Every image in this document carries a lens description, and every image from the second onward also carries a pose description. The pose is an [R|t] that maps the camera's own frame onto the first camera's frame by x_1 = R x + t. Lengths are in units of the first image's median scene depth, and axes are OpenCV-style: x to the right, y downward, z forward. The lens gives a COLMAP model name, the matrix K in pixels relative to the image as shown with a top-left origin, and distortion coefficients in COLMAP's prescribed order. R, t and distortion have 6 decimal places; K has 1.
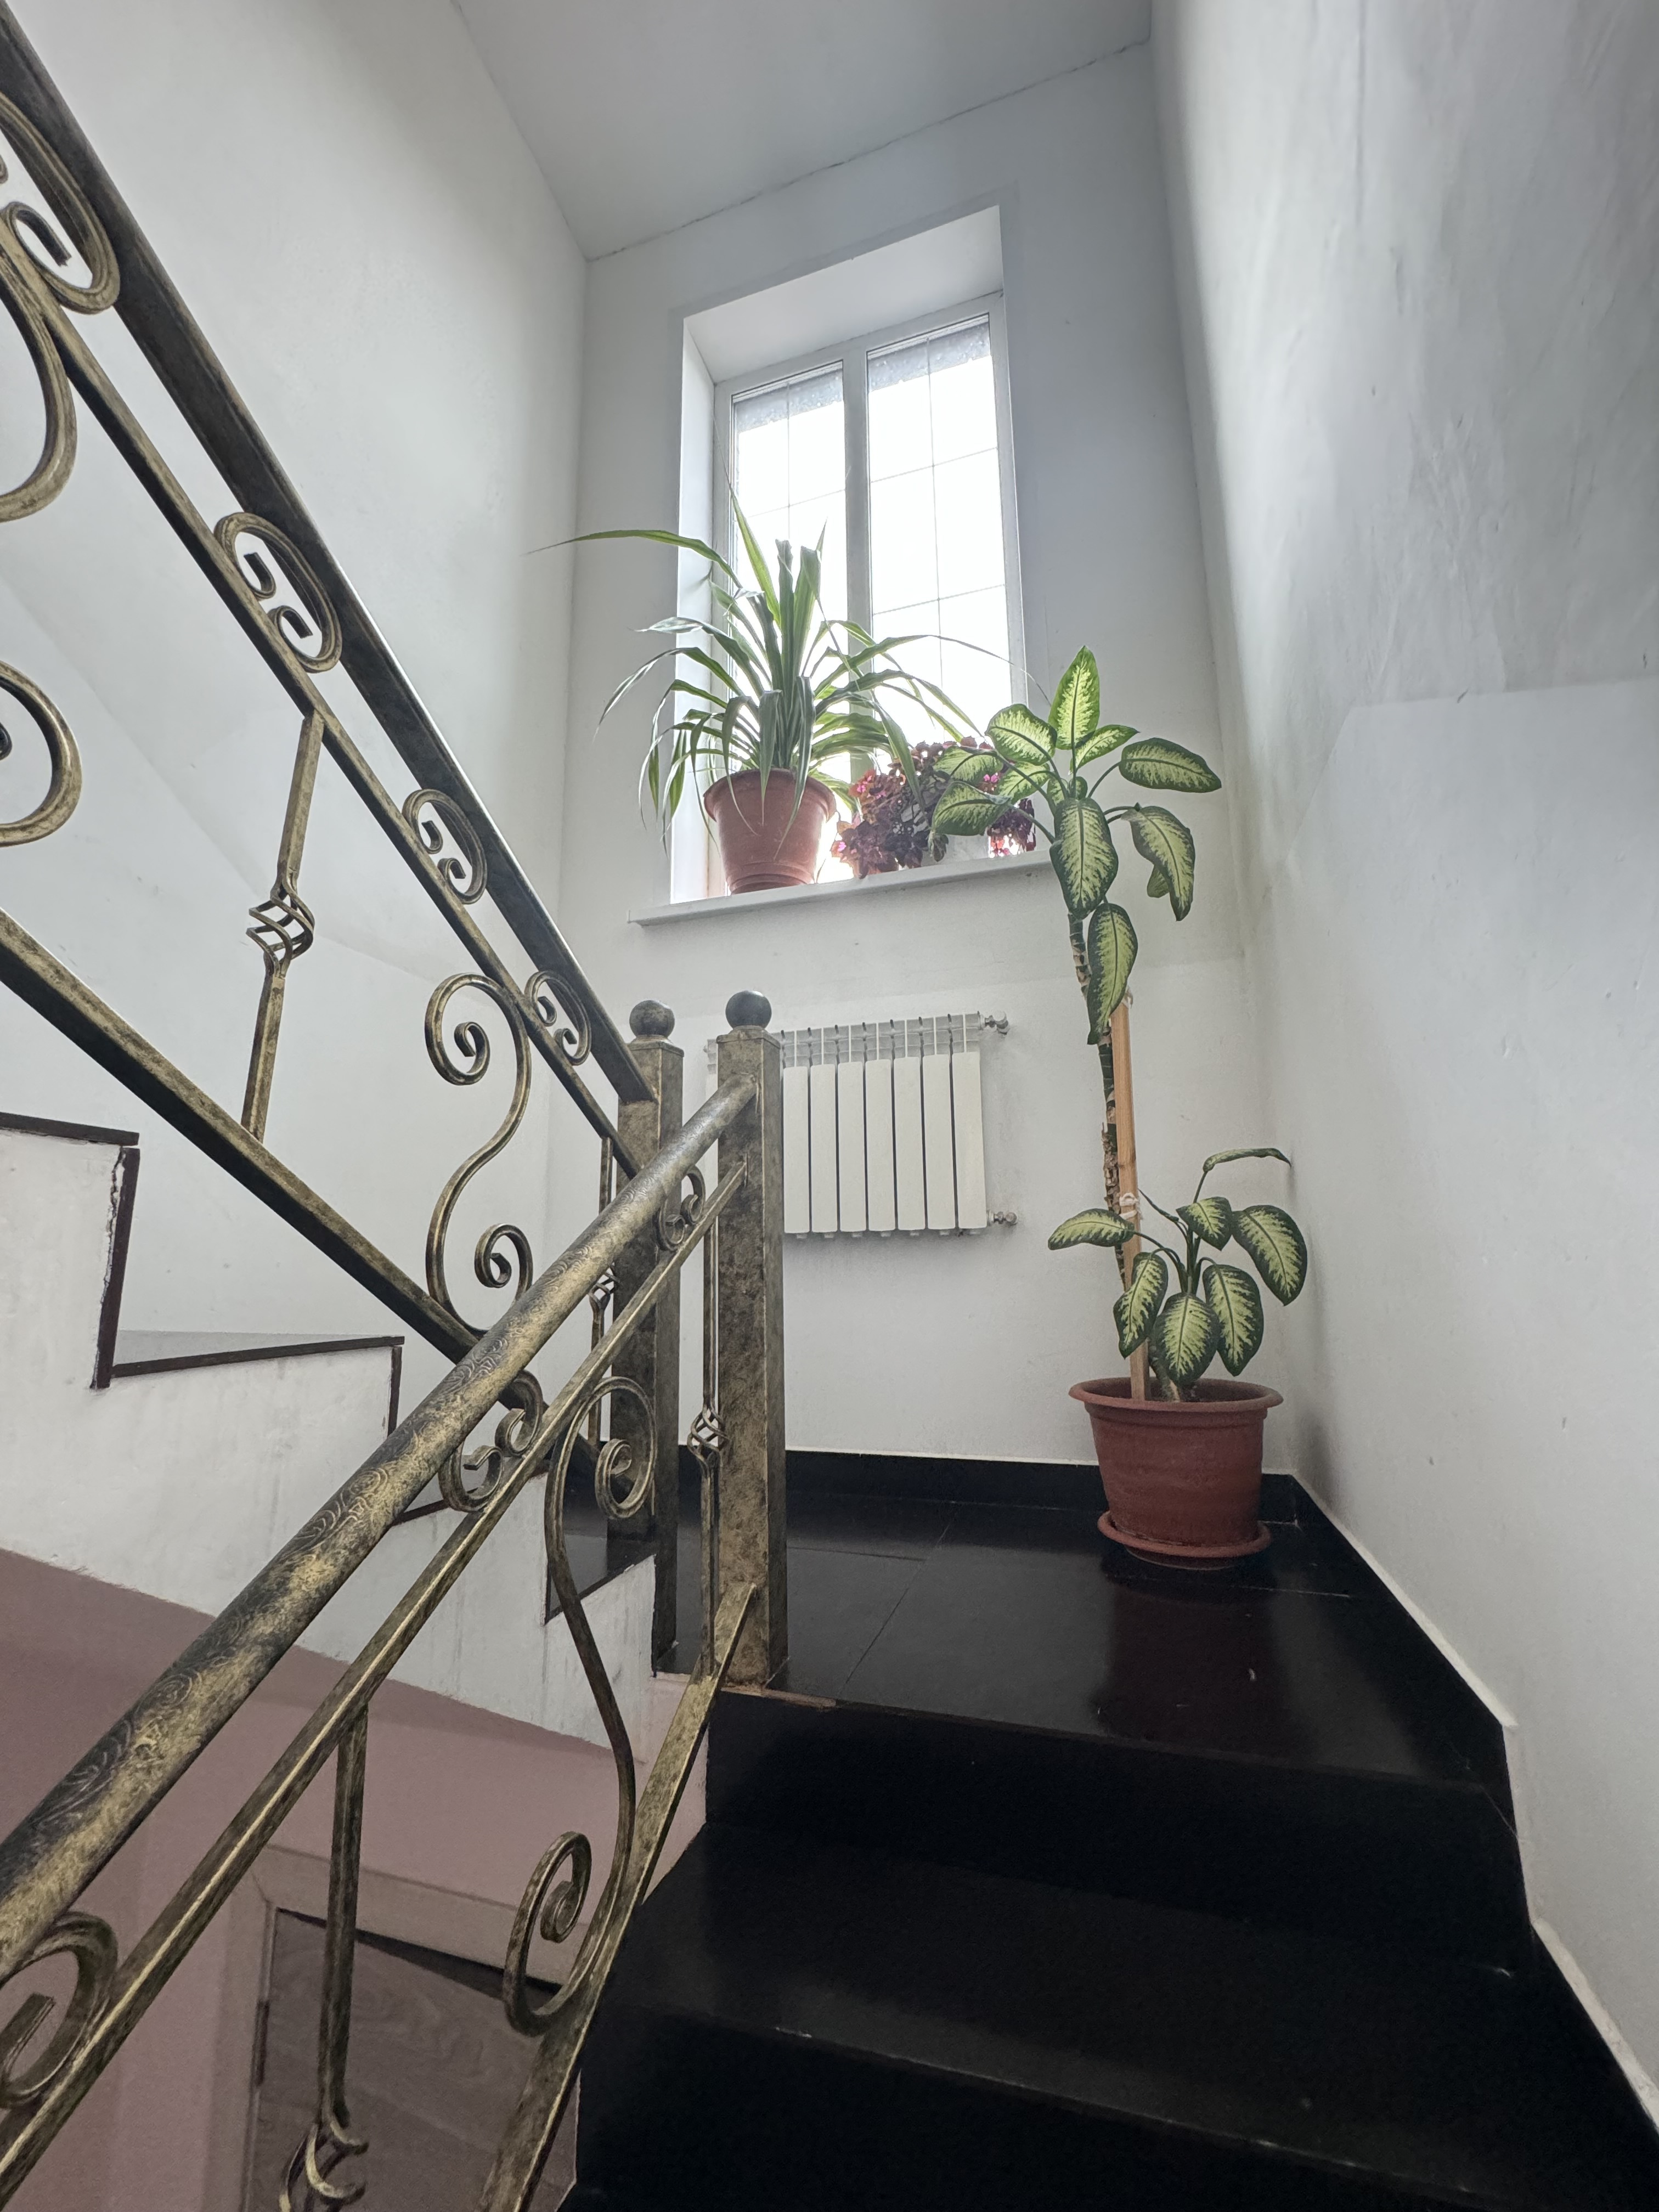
lens RADIAL K [[875.4, 0, 828.2], [0, 875.4, 1103.9], [0, 0, 1]] dist [-0.002173, -0.000004]
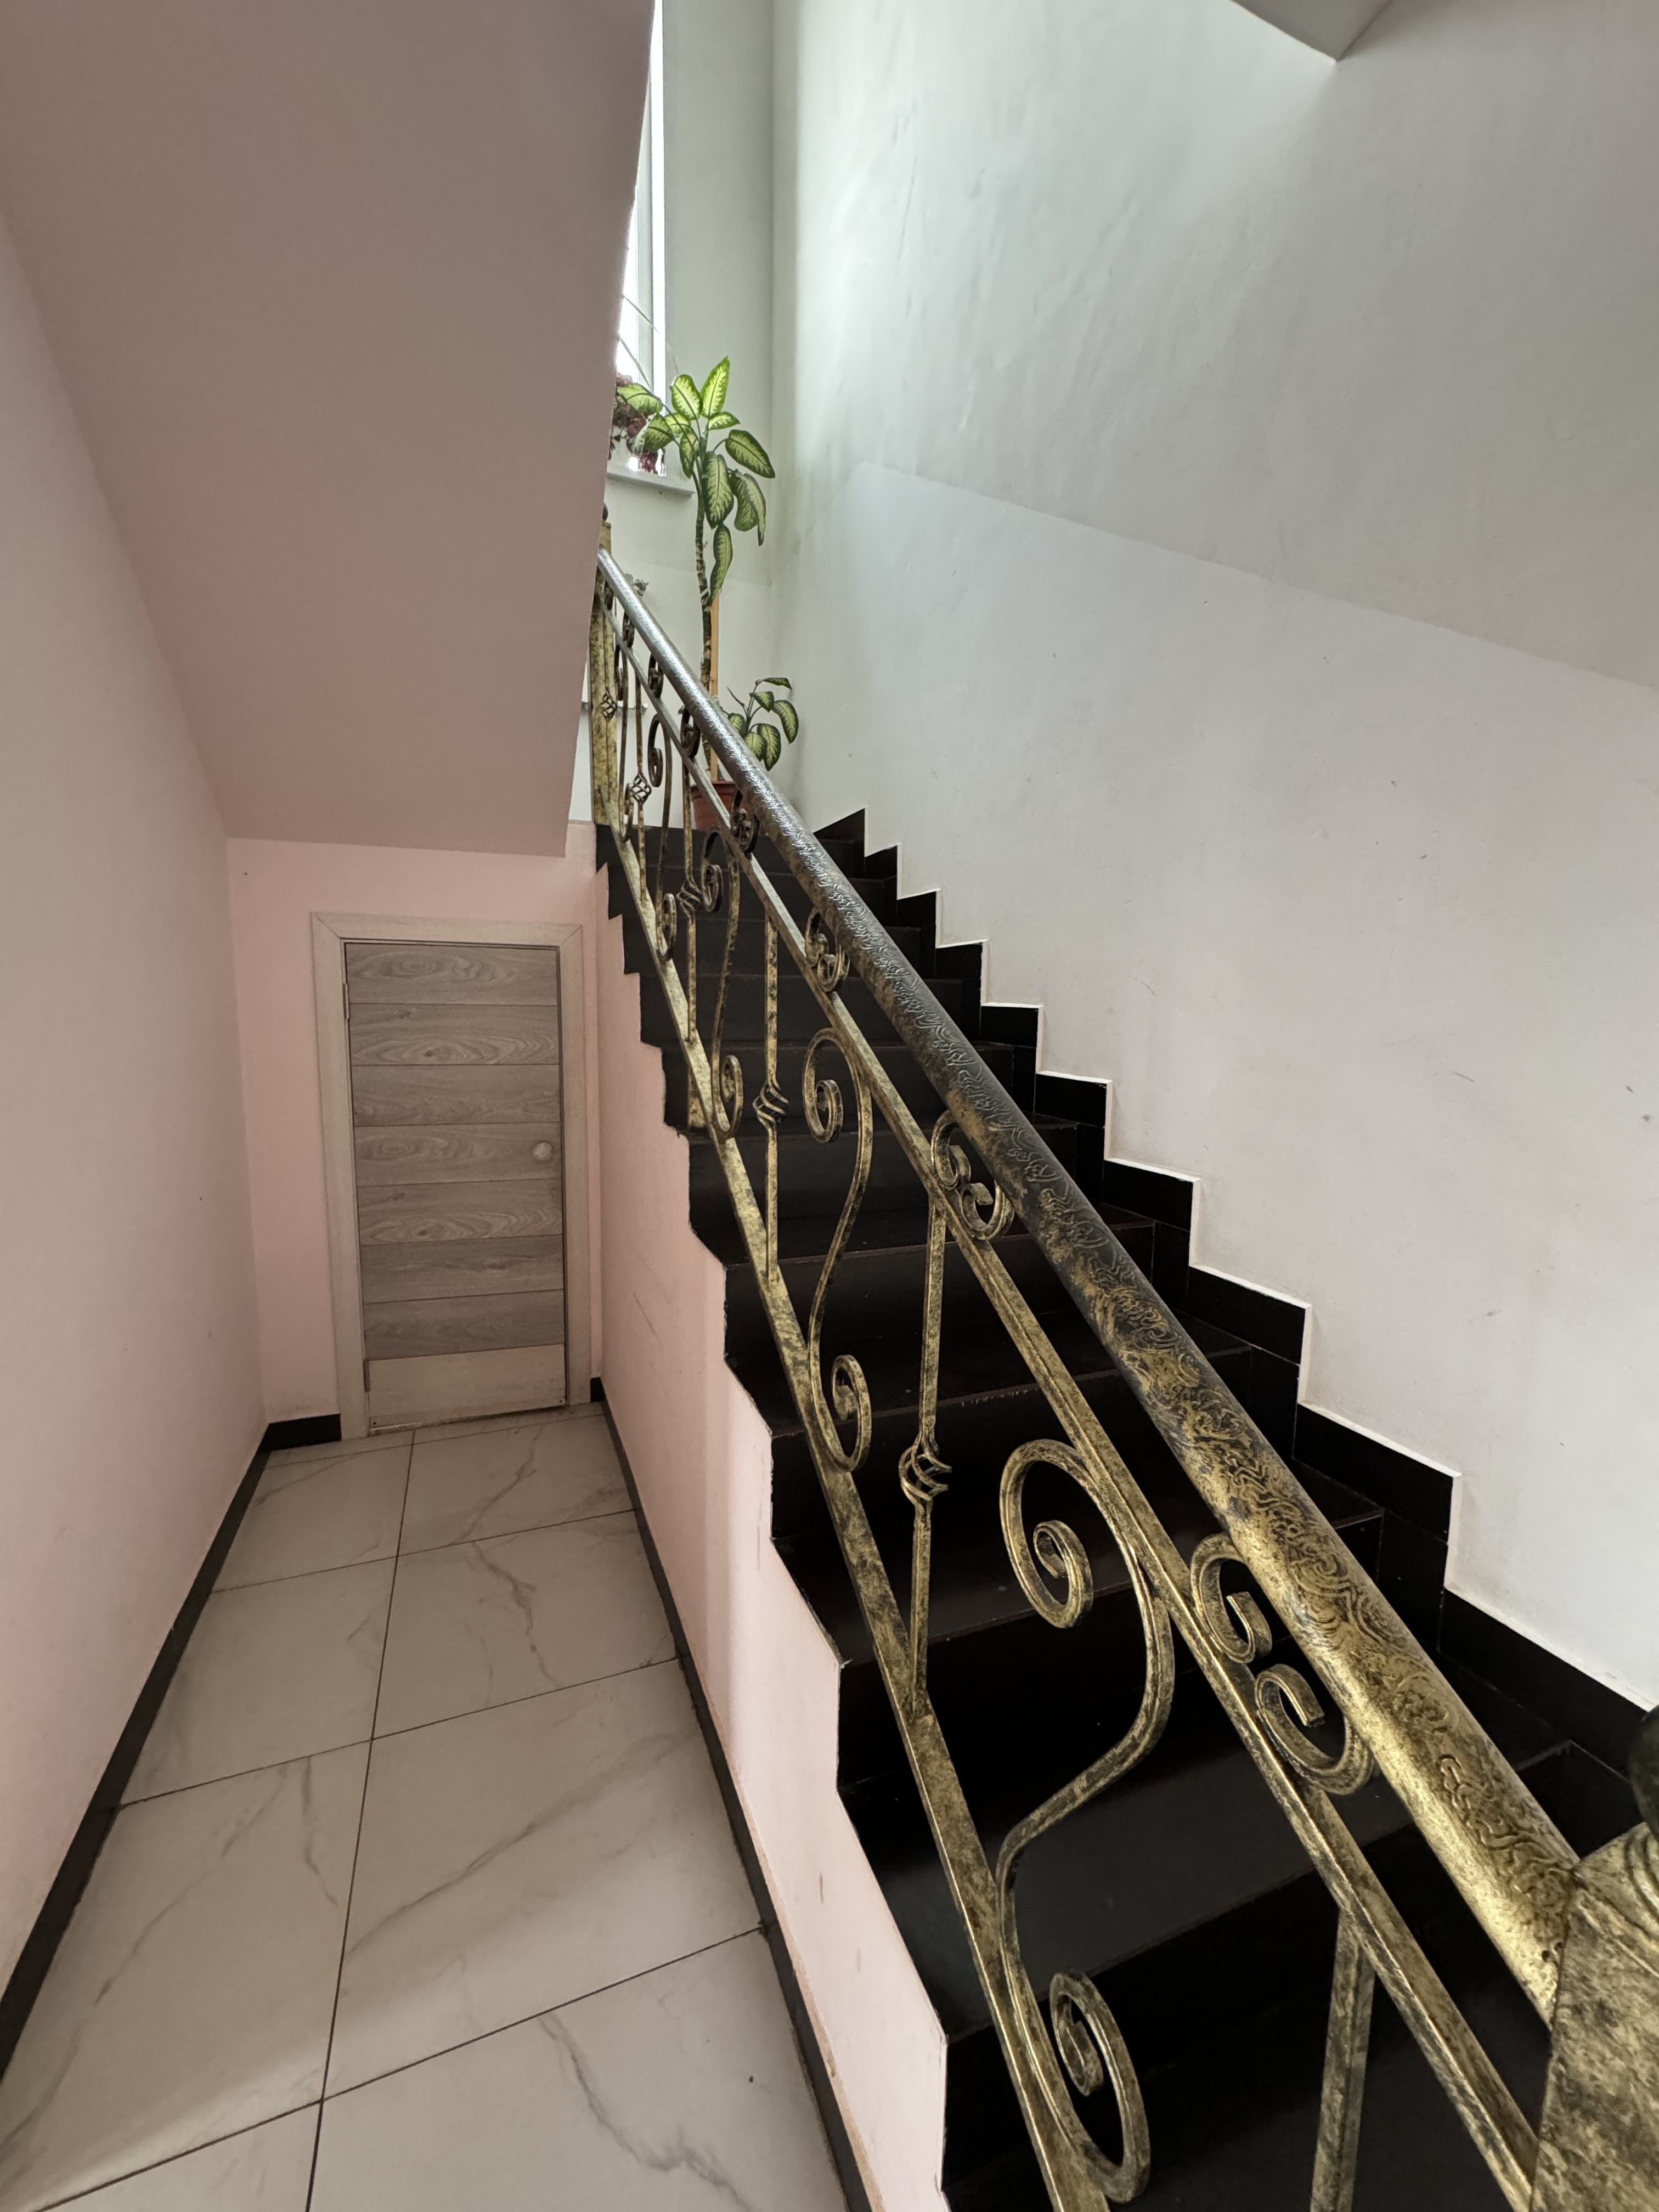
lens RADIAL K [[875.4, 0, 824.9], [0, 875.4, 1108.1], [0, 0, 1]] dist [-0.002173, -0.000004]
pose [[0.770865, -0.059988, 0.634167, -0.724880], [-0.138453, 0.955977, 0.258726, 0.420668], [-0.621770, -0.287246, 0.728624, -0.798172]]
